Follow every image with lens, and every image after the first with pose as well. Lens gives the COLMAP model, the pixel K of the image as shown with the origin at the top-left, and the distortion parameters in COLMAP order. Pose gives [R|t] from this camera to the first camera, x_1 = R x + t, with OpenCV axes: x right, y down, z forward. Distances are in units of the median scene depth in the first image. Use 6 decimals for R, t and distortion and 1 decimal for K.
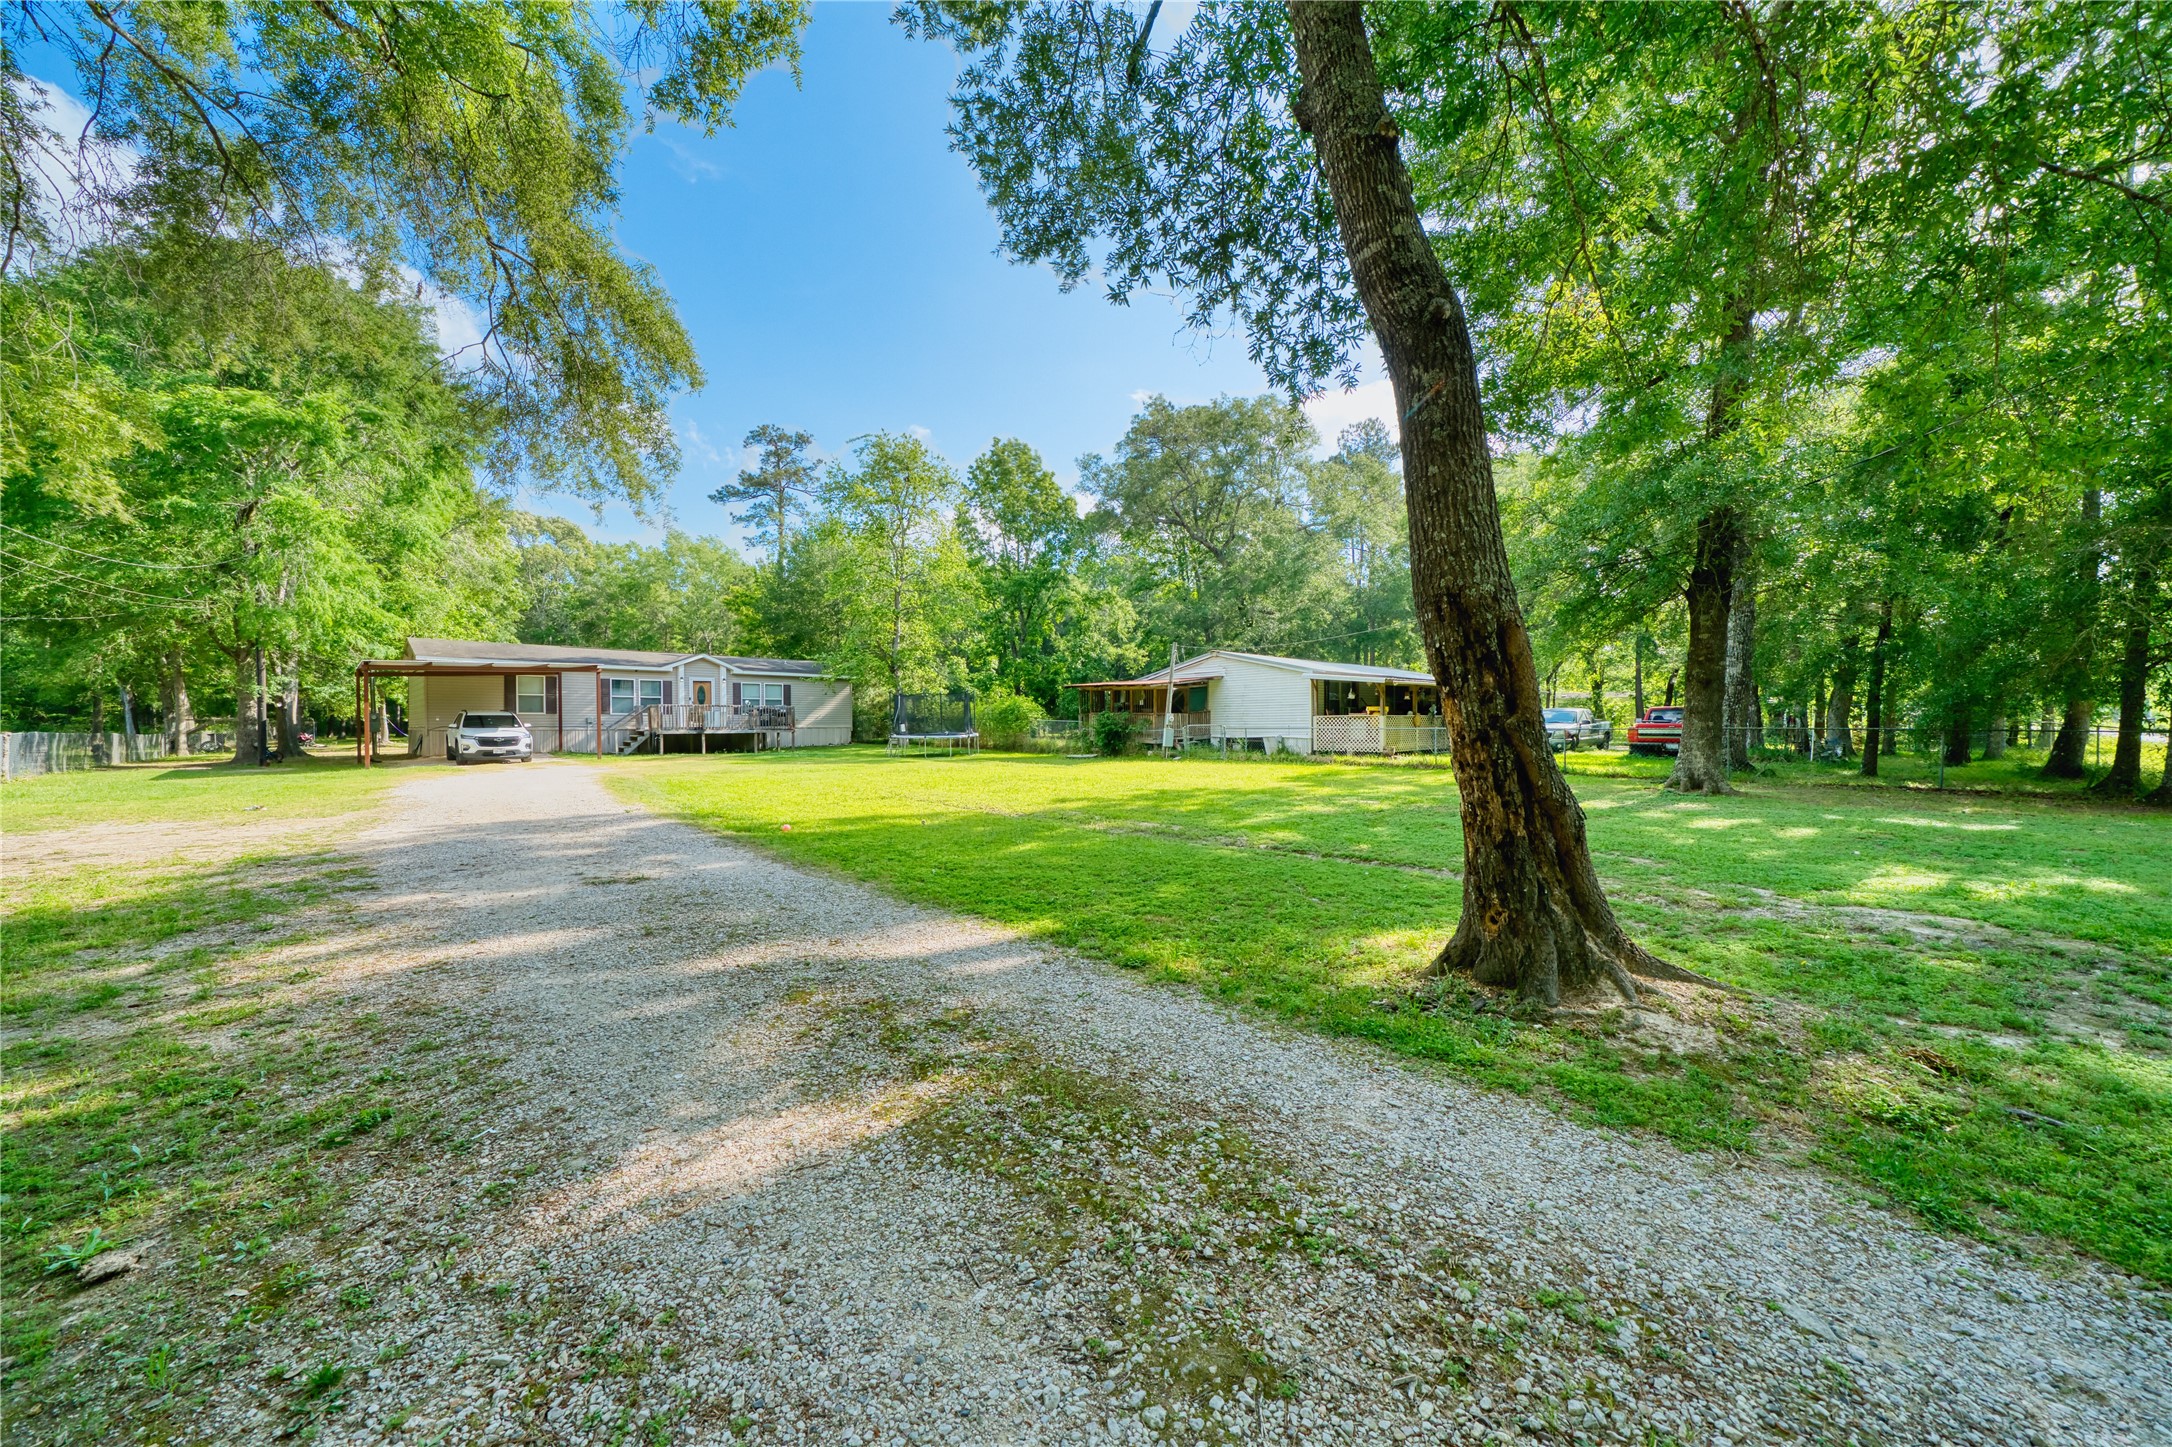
lens RADIAL K [[744.3, 0, 1078.4], [0, 744.3, 728.9], [0, 0, 1]] dist [-0.001677, -0.000047]
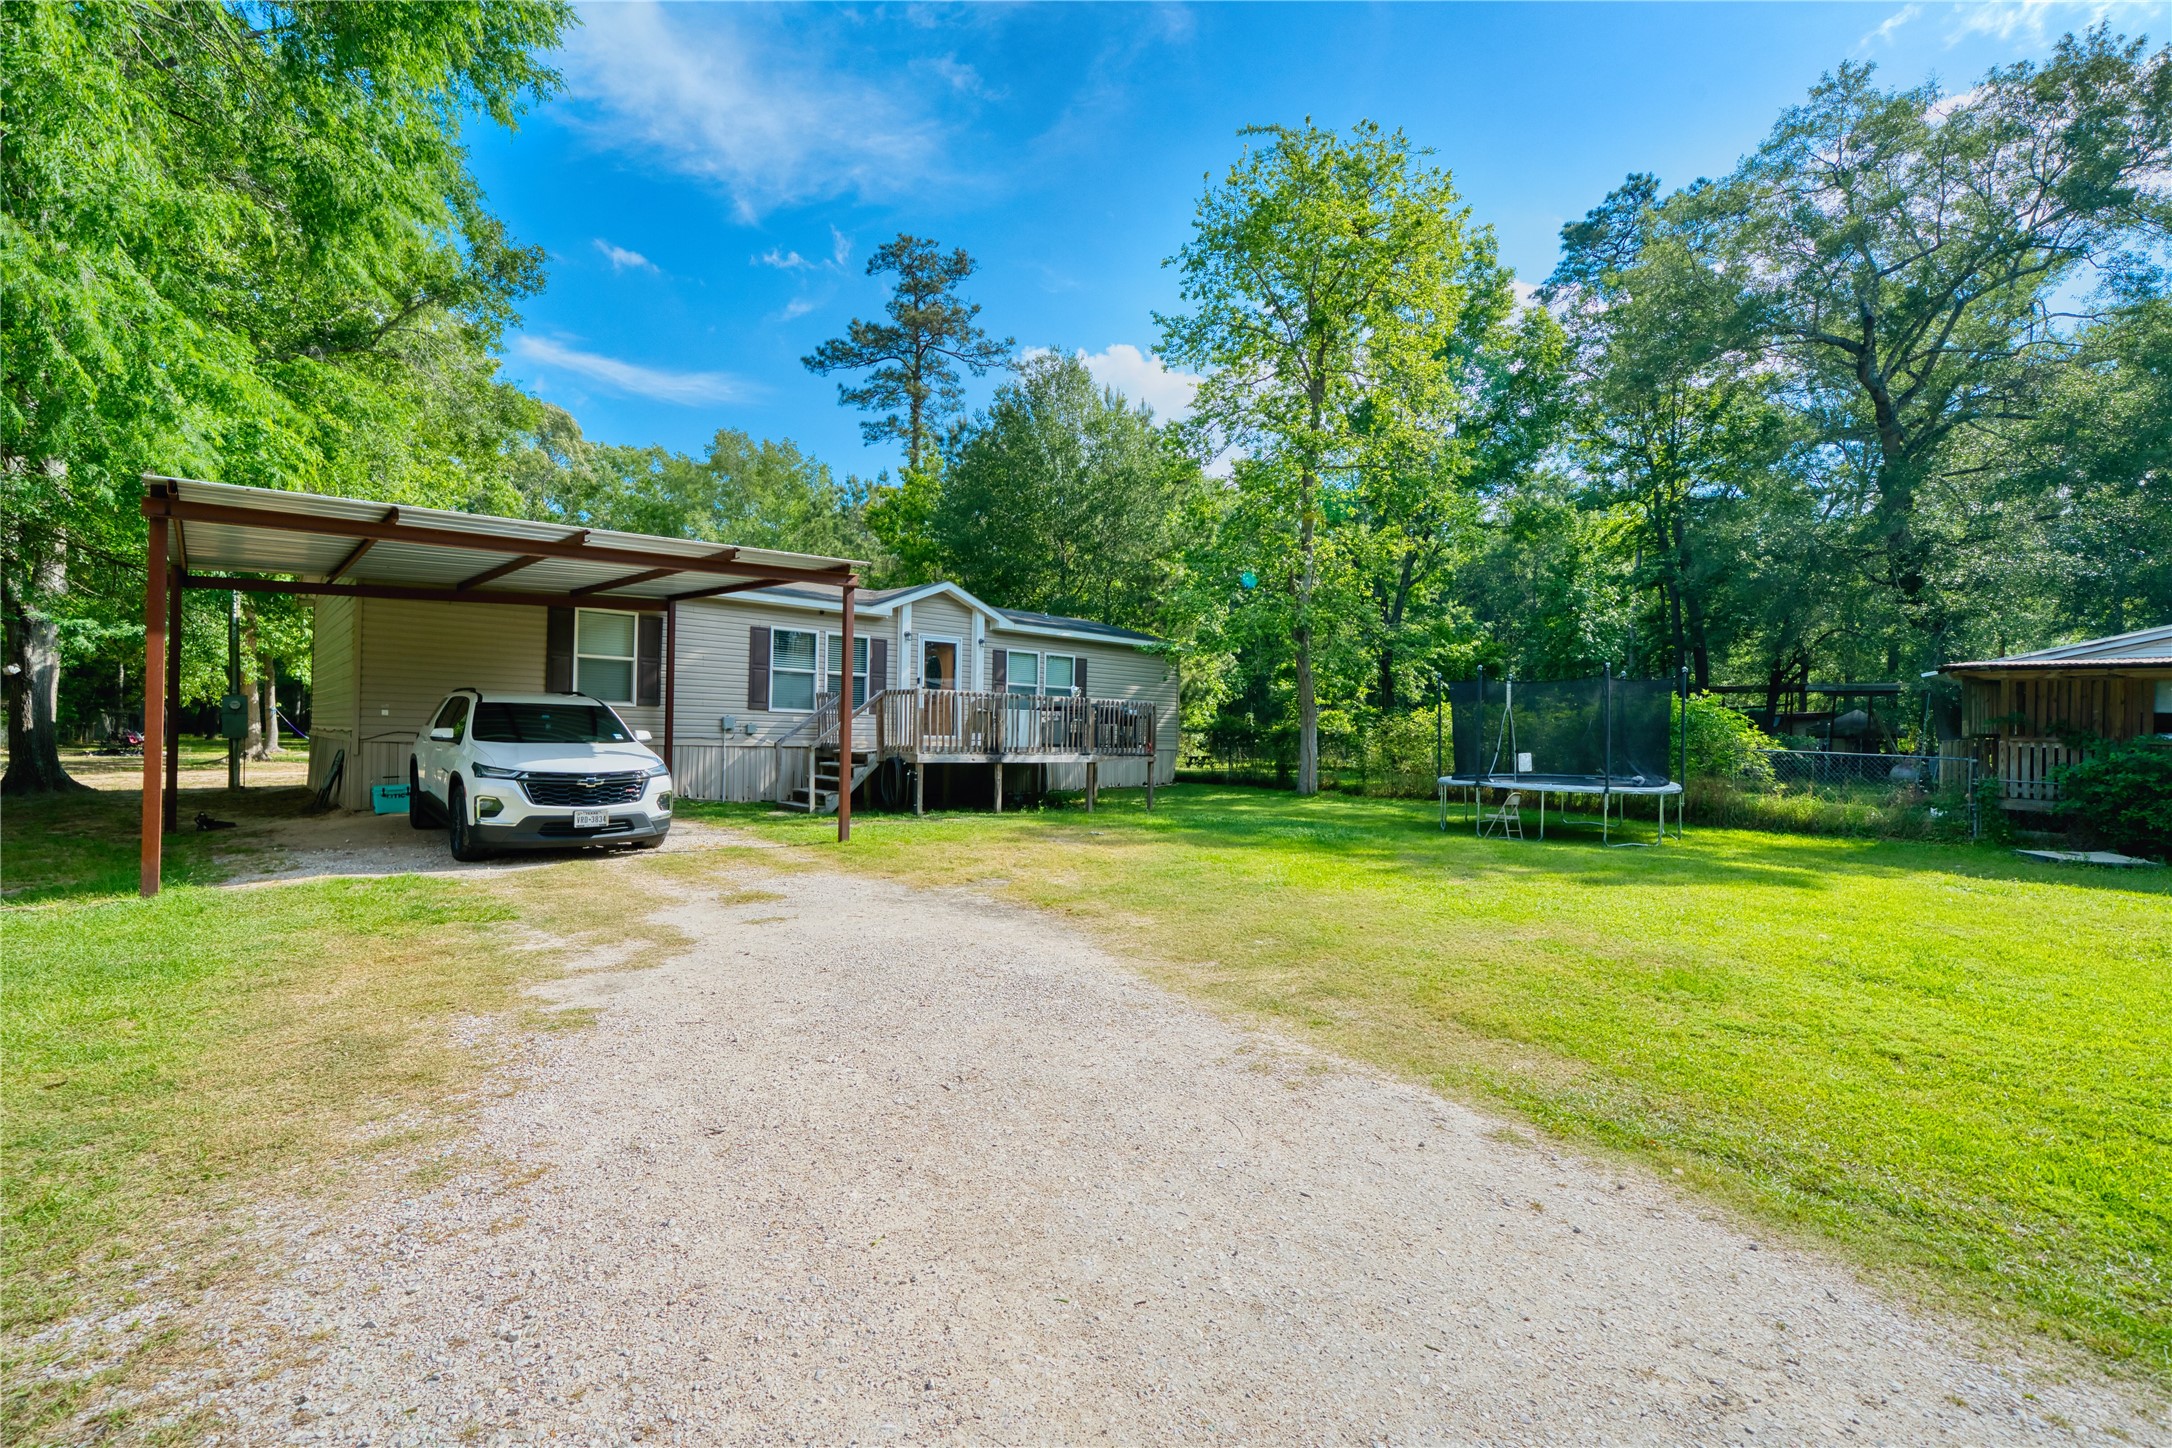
lens RADIAL K [[932.0, 0, 1086.0], [0, 932.0, 724.0], [0, 0, 1]] dist [-0.000391, -0.000073]
pose [[0.998917, 0.023817, -0.039964, -0.450941], [-0.024647, 0.999488, -0.020407, -0.005911], [0.039458, 0.021370, 0.998993, 0.499743]]
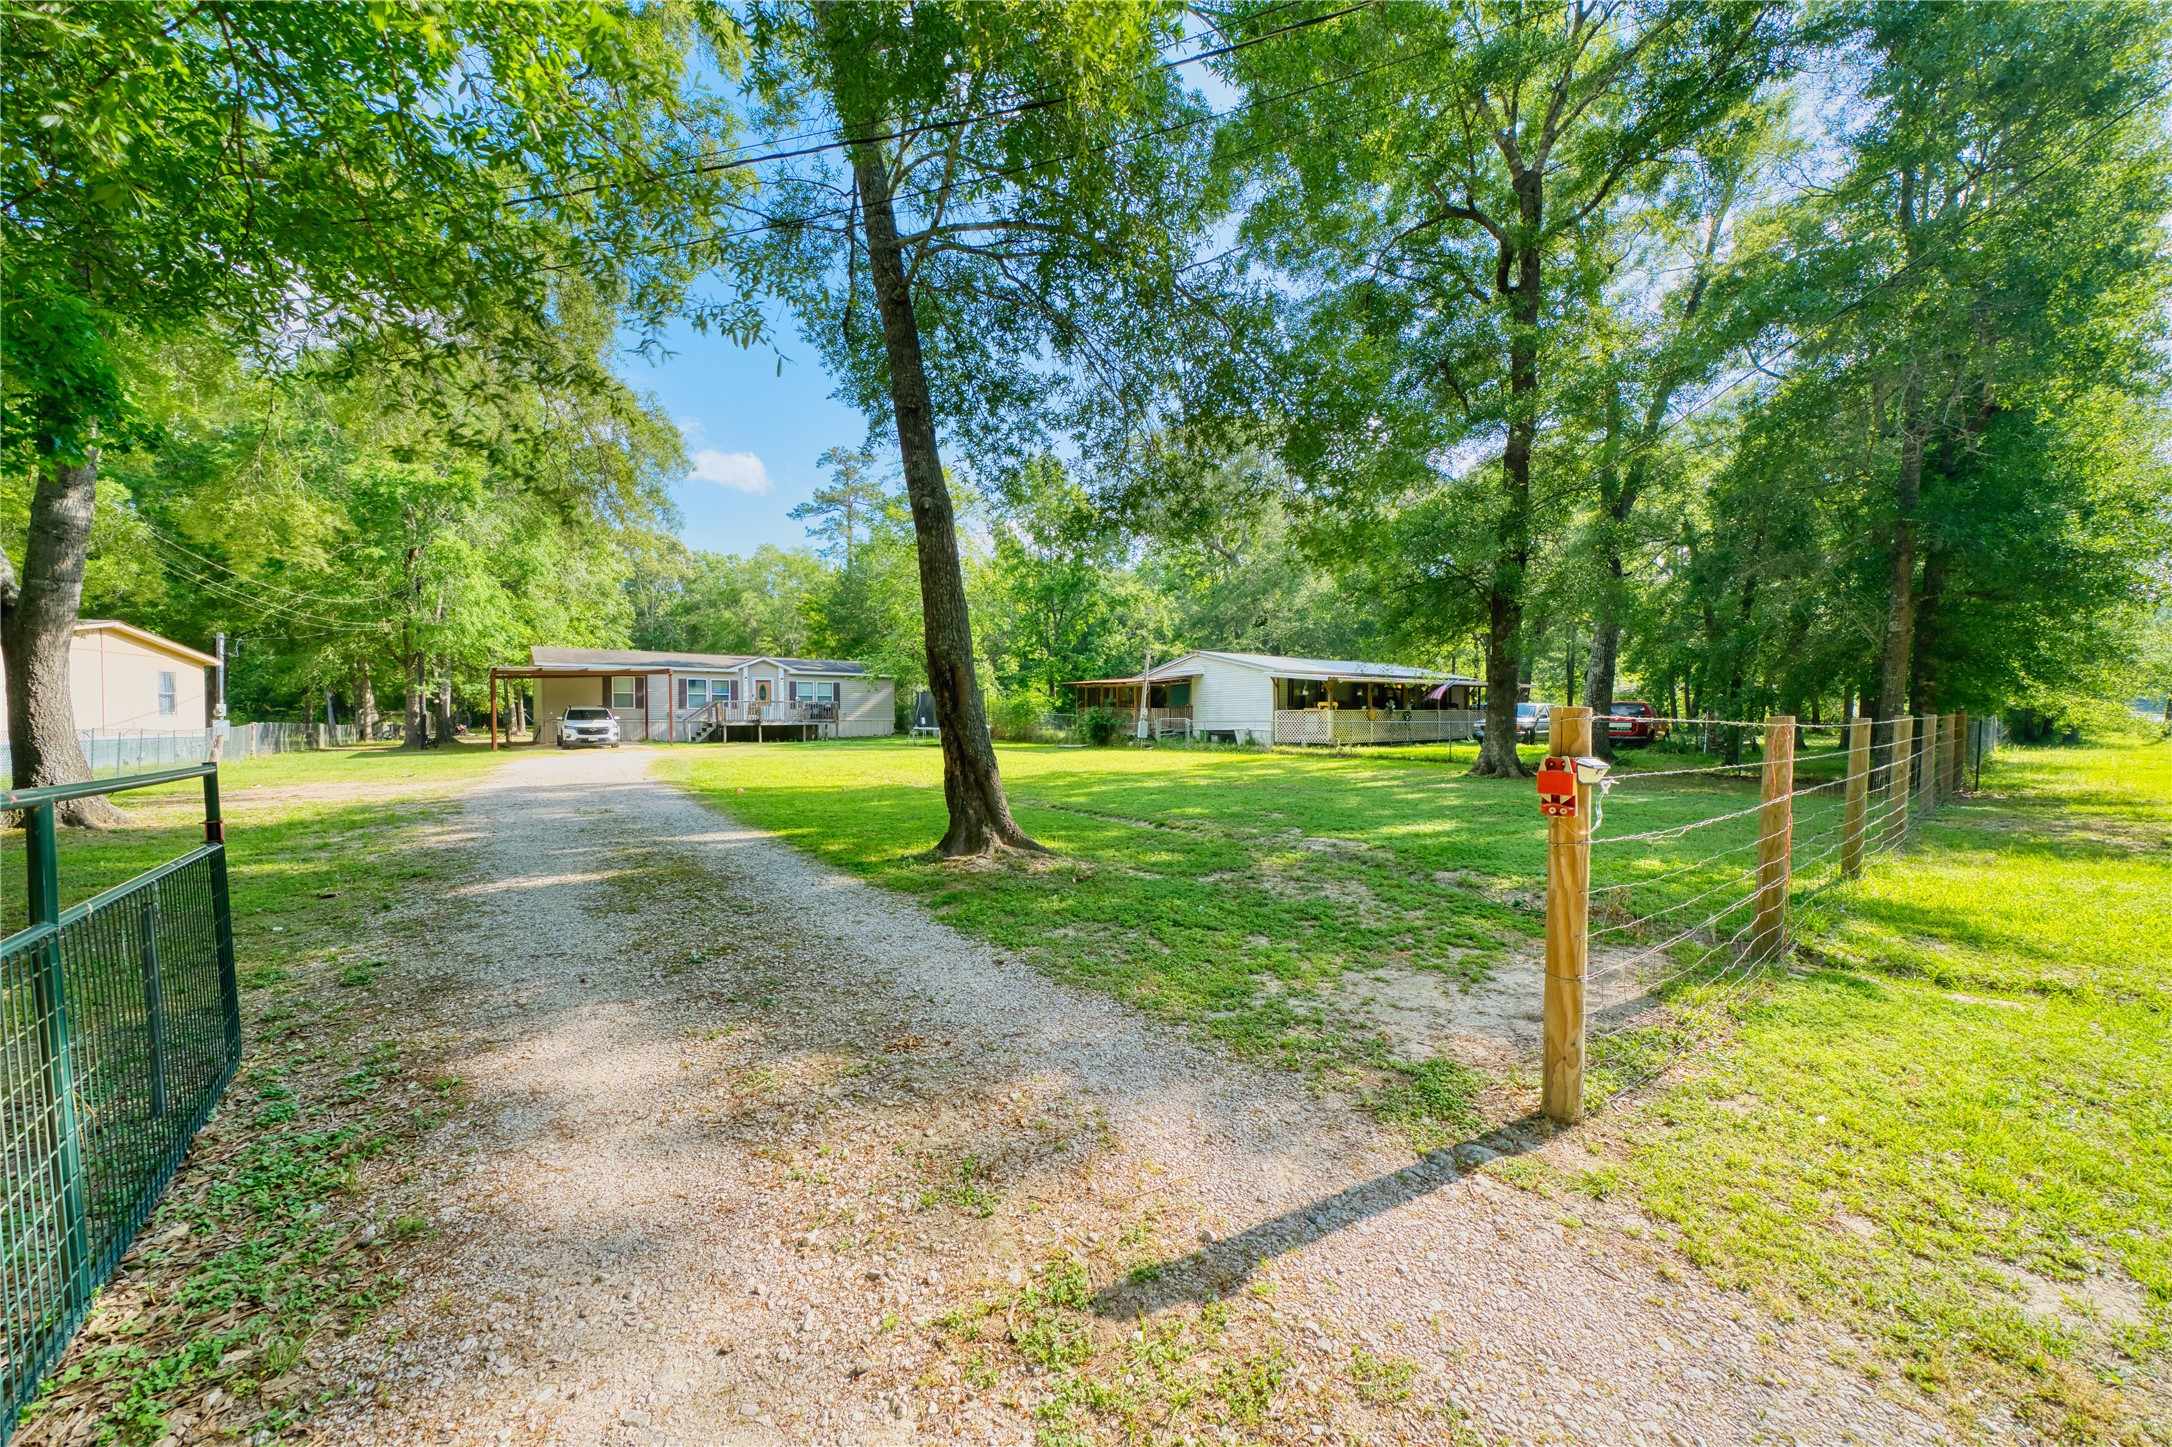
lens RADIAL K [[746.9, 0, 1080.8], [0, 746.9, 716.3], [0, 0, 1]] dist [-0.000087, 0.000017]
pose [[0.992926, 0.000892, -0.118729, 0.144914], [-0.001785, 0.999971, -0.007420, -0.000008], [0.118719, 0.007579, 0.992899, -0.115698]]
